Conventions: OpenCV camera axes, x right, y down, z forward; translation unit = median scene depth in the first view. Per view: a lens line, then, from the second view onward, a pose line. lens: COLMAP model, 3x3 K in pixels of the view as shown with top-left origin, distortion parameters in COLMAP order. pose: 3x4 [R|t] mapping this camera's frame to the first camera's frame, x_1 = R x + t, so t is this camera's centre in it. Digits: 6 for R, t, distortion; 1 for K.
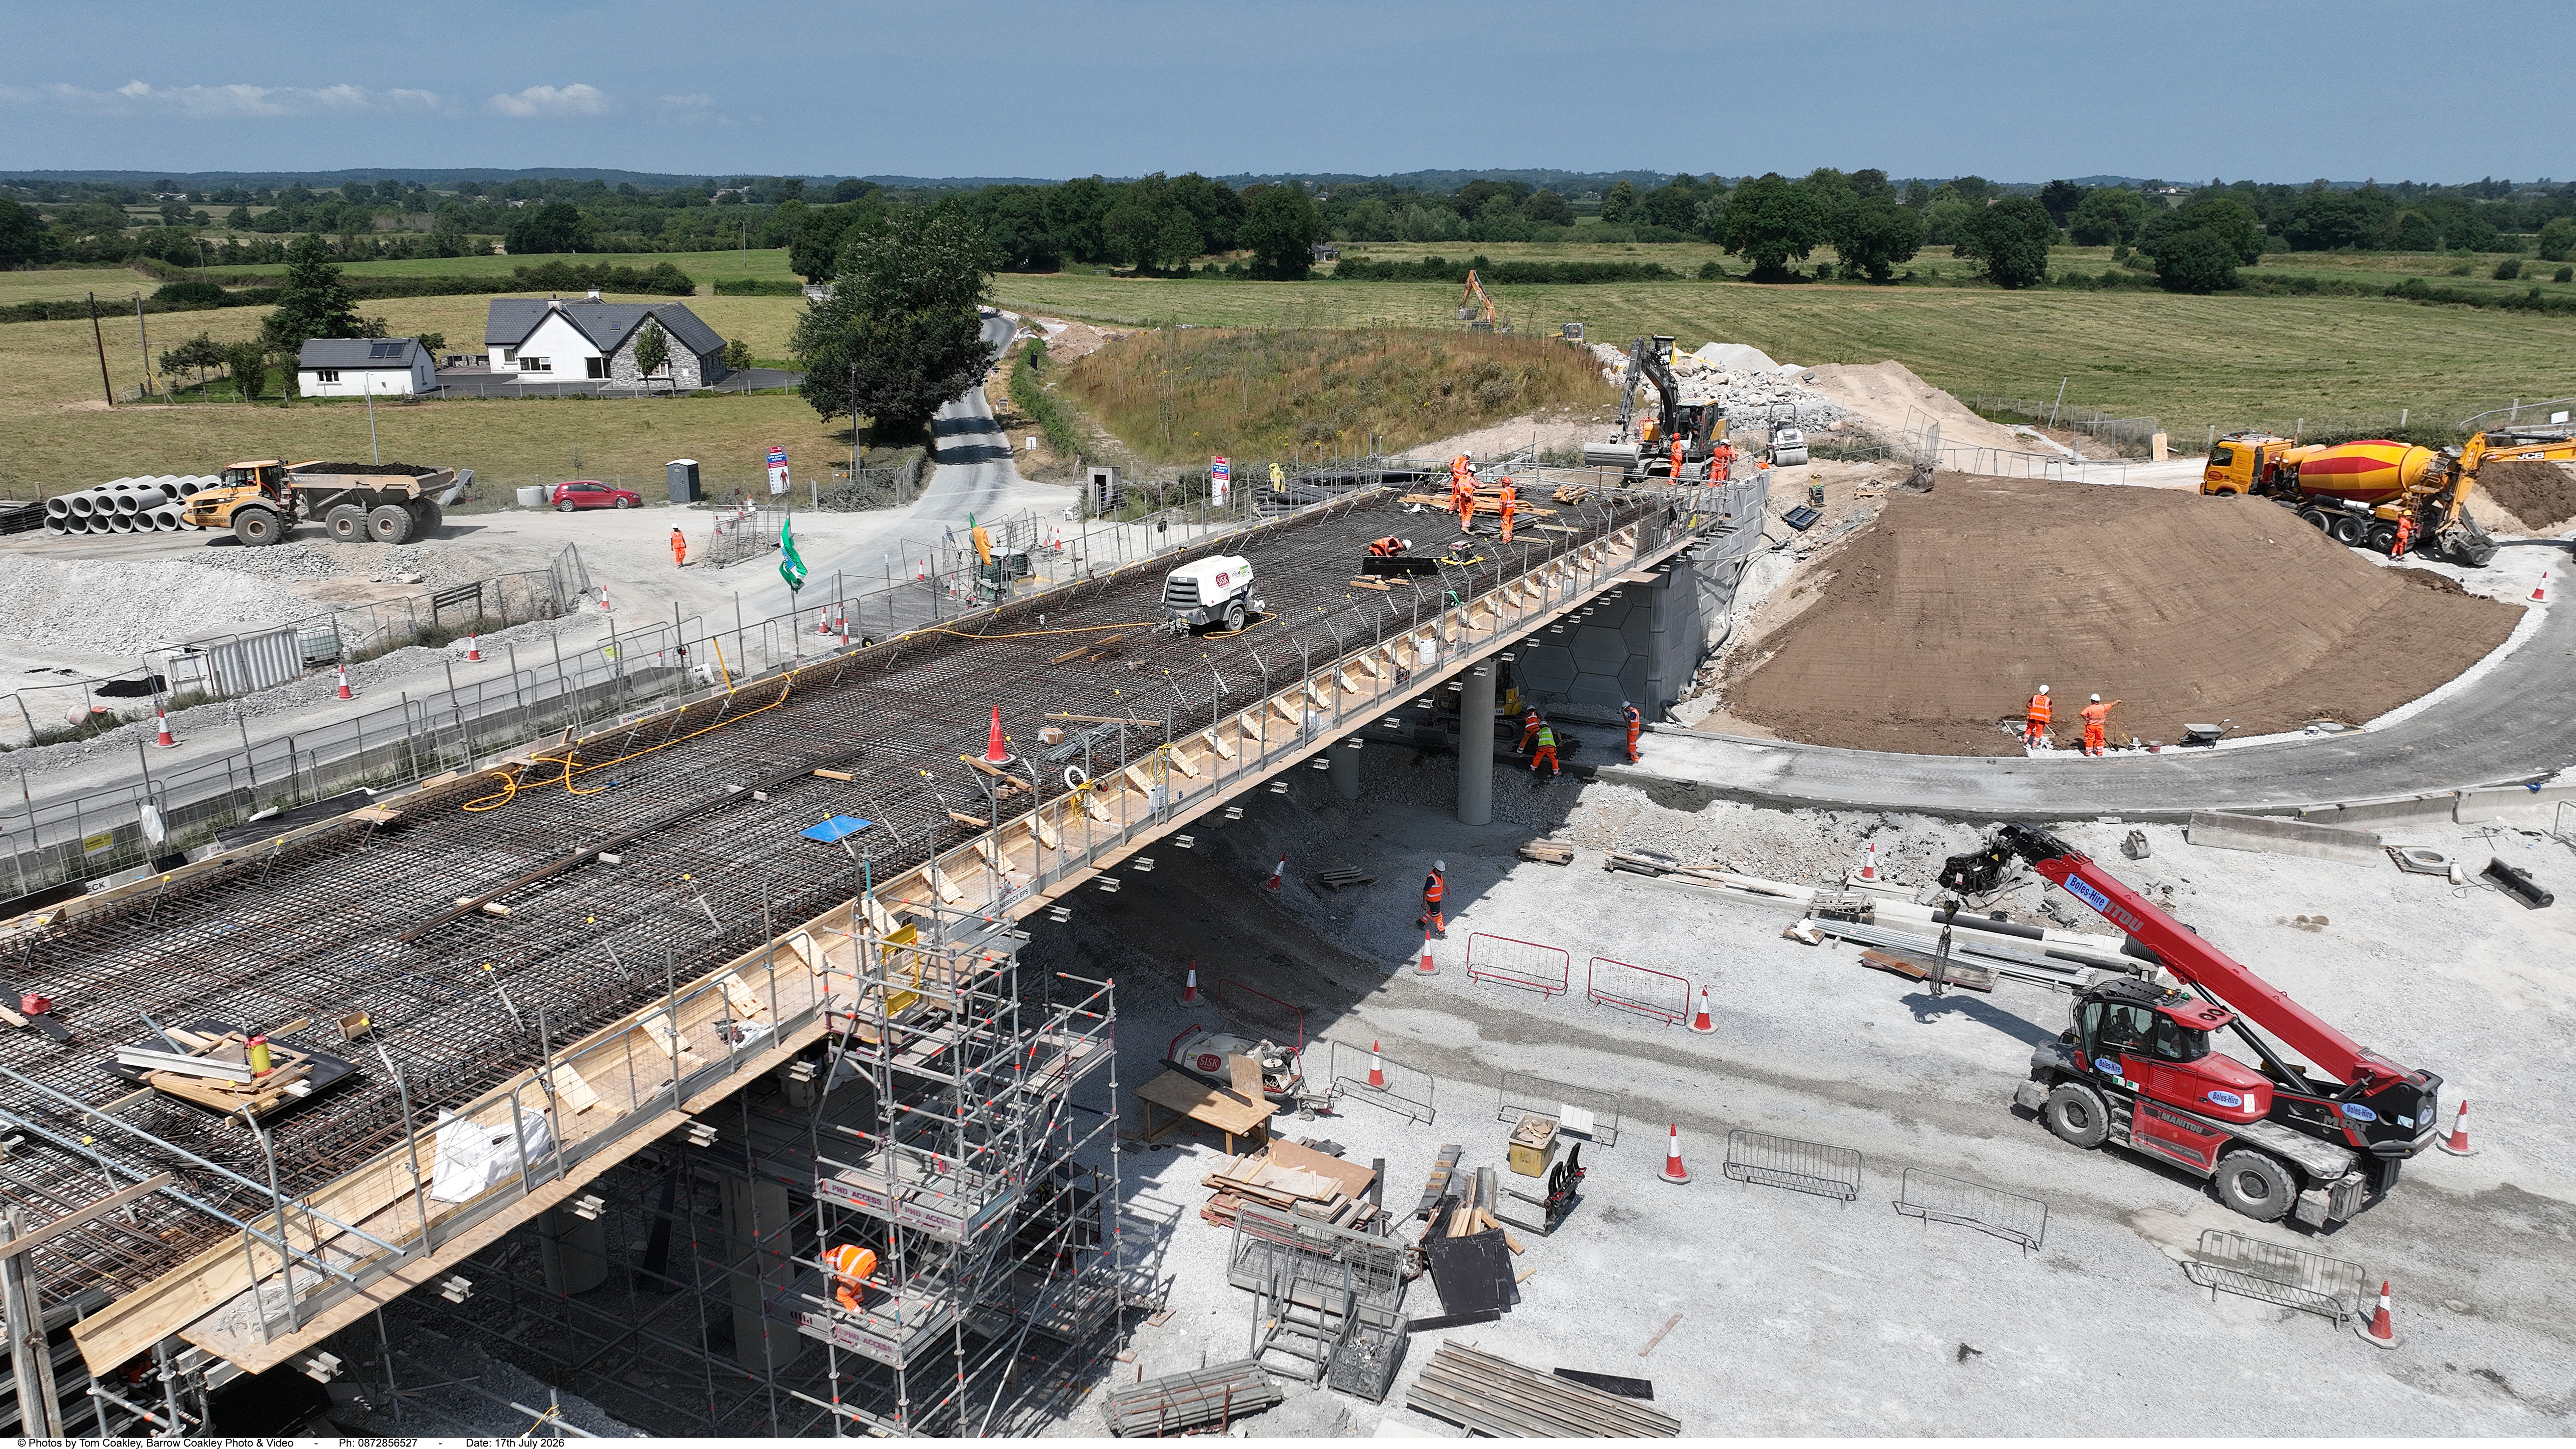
lens RADIAL K [[1808.7, 0, 1288.0], [0, 1808.7, 724.5], [0, 0, 1]] dist [0.006178, 0.005036]
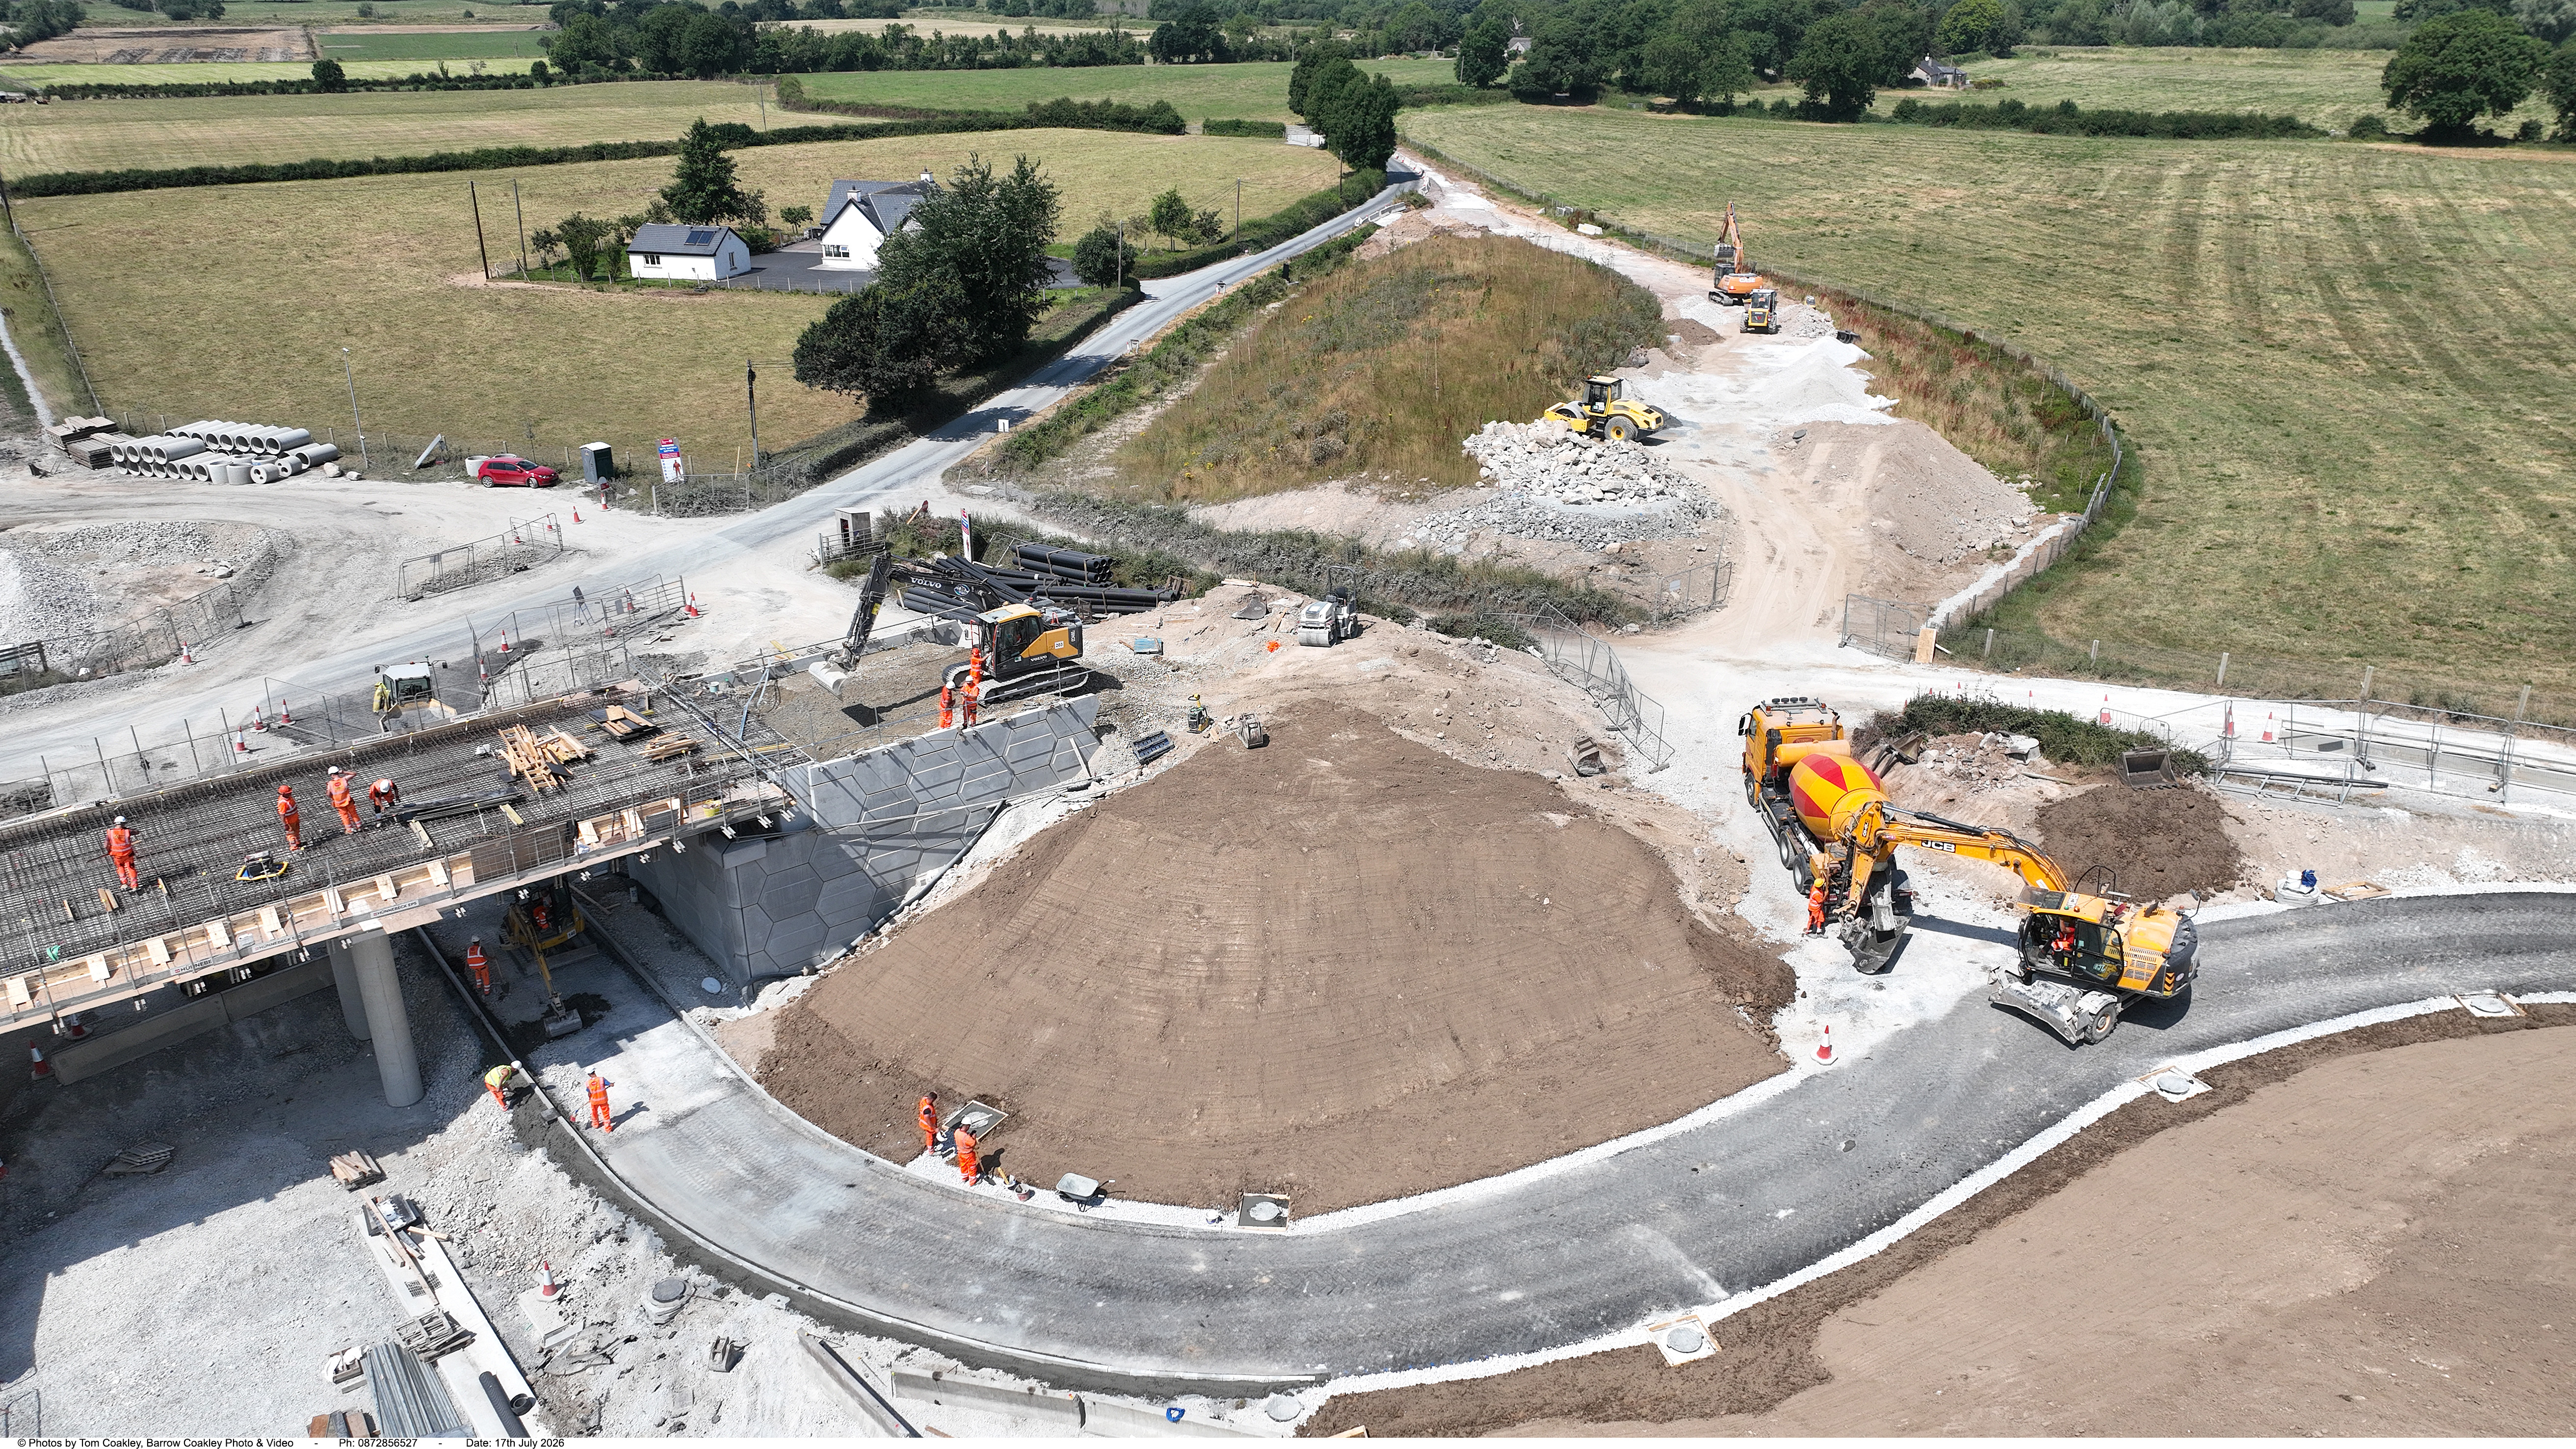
lens RADIAL K [[1812.1, 0, 1289.8], [0, 1812.1, 722.3], [0, 0, 1]] dist [-0.002247, 0.018341]
pose [[0.920480, 0.150071, -0.360825, 0.275066], [-0.106901, 0.984802, 0.136883, -0.105536], [0.375883, -0.087426, 0.922534, 0.091887]]
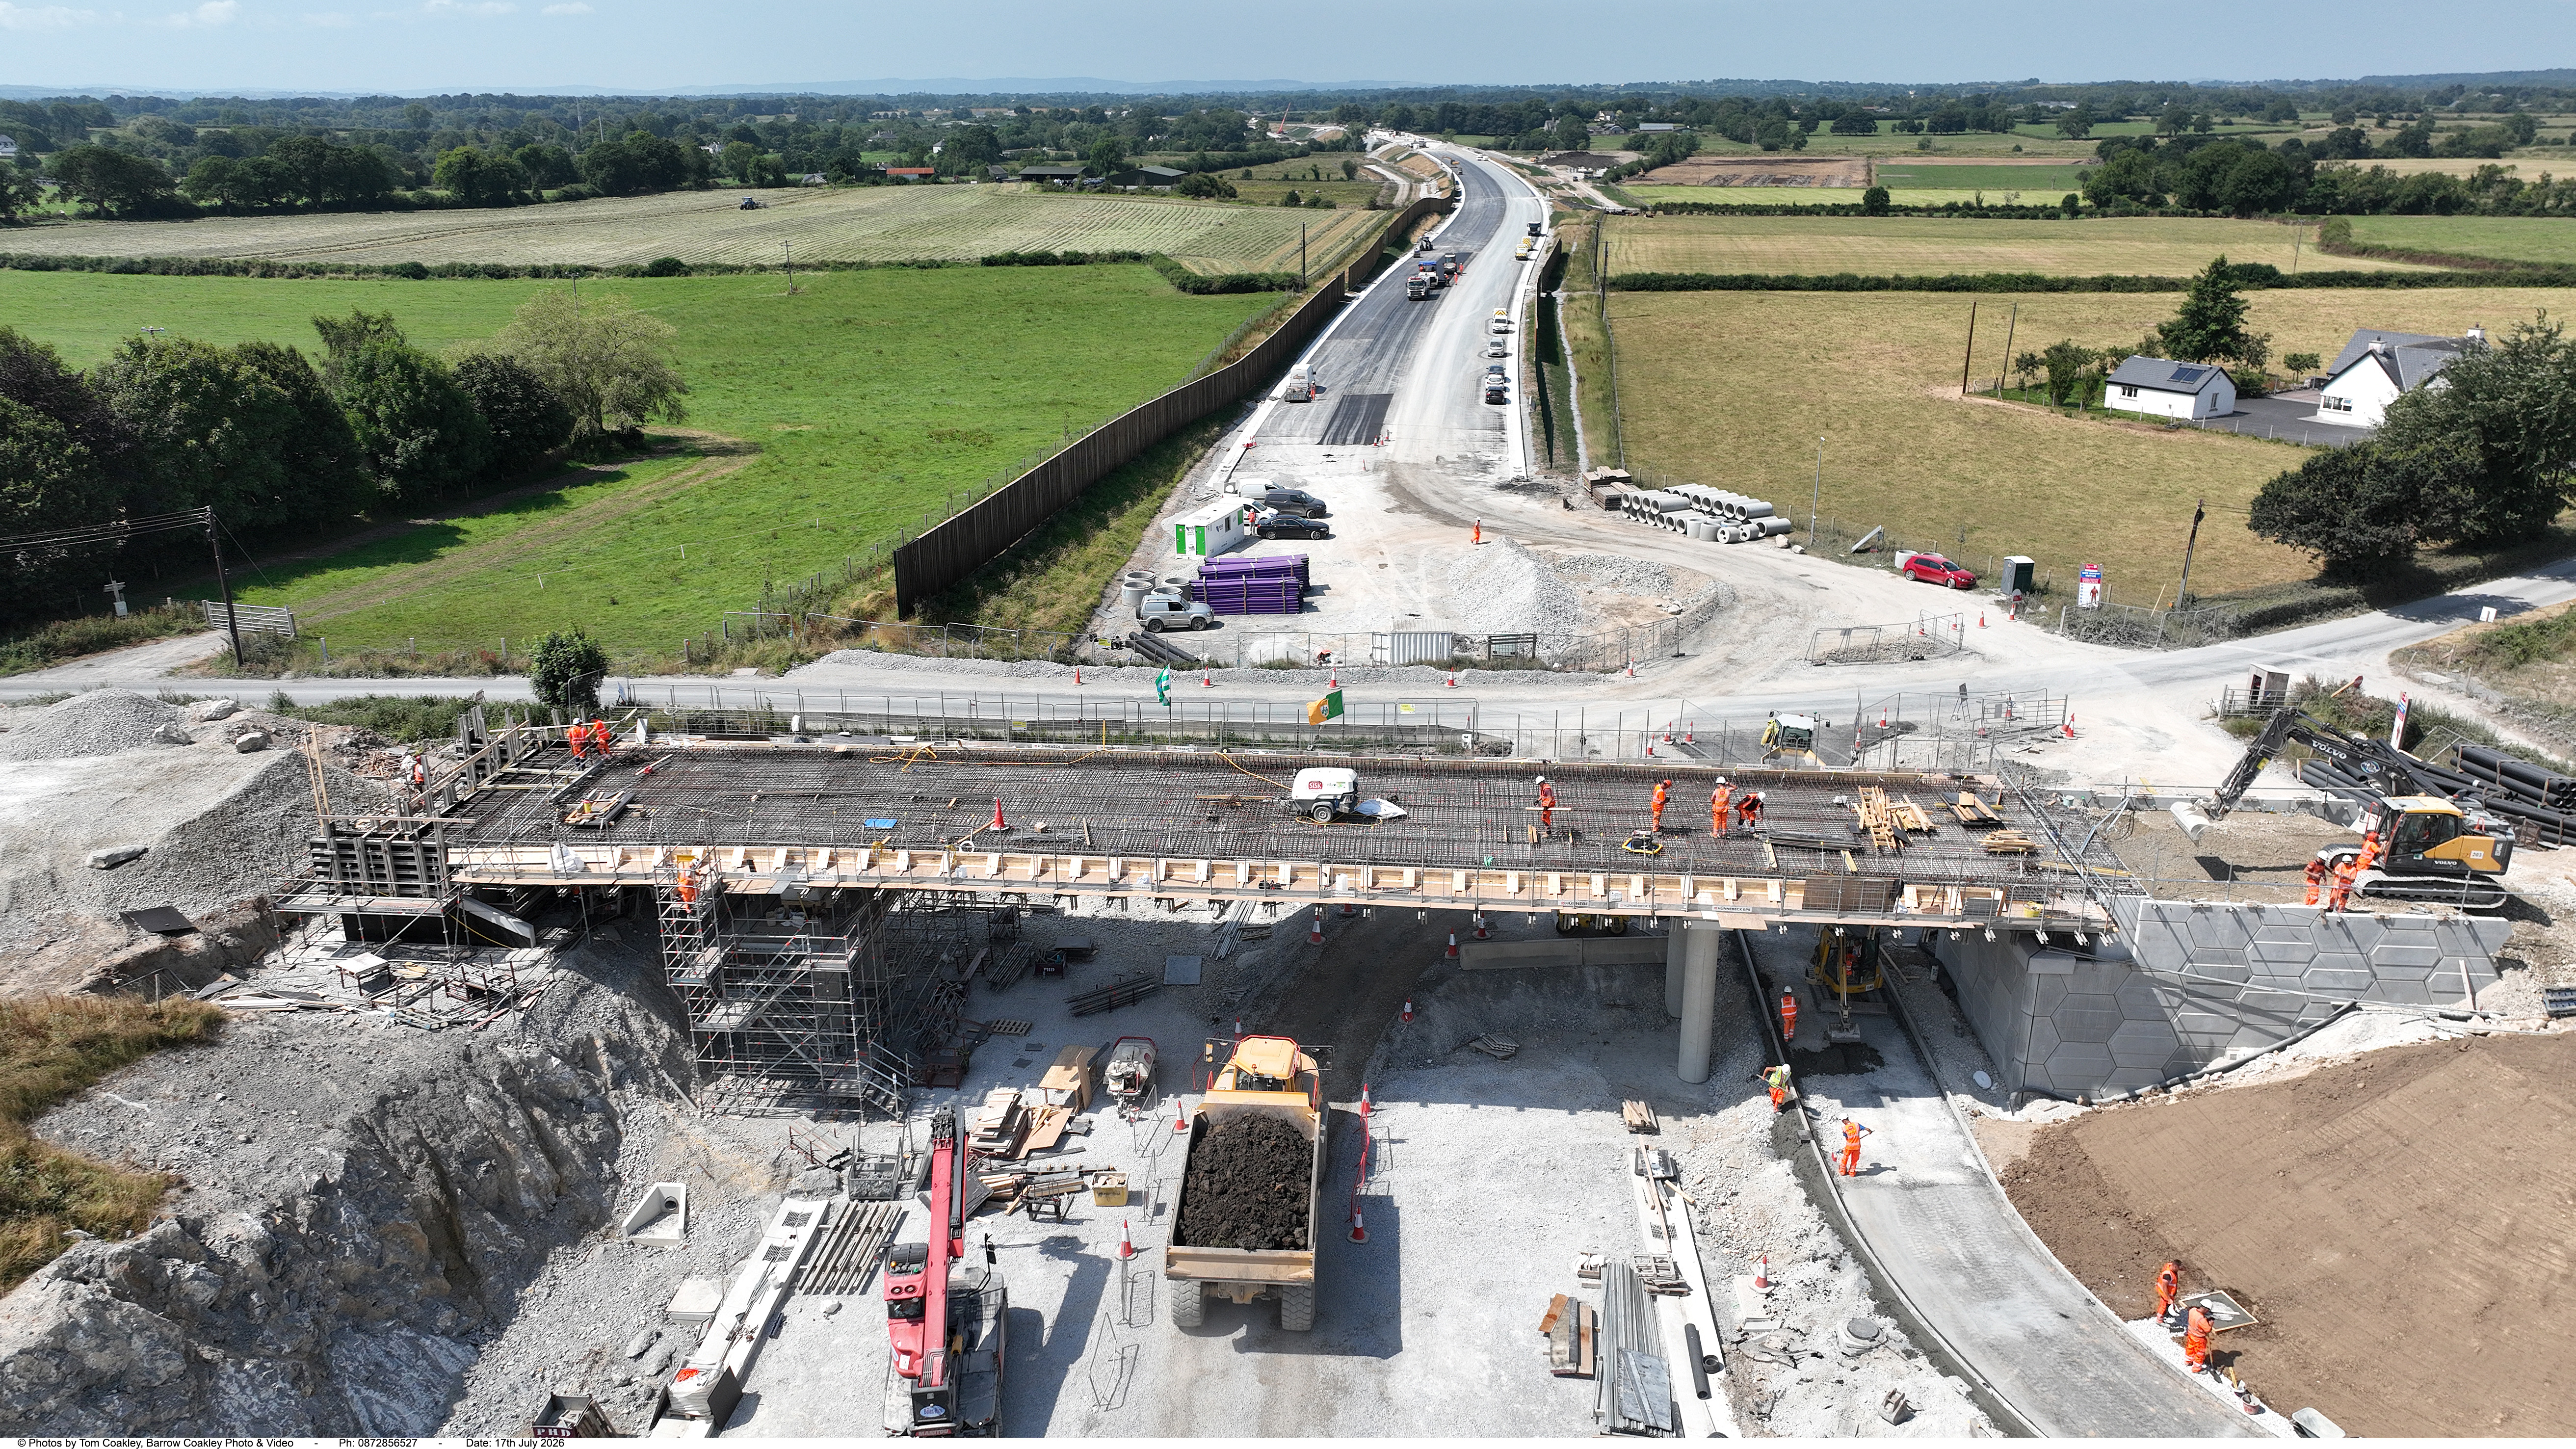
lens RADIAL K [[1812.1, 0, 1289.8], [0, 1812.1, 722.3], [0, 0, 1]] dist [-0.002247, 0.018341]
pose [[0.393872, 0.297570, -0.869665, 0.287944], [-0.253197, 0.944666, 0.208560, -0.101947], [0.883604, 0.138051, 0.447421, 0.079857]]
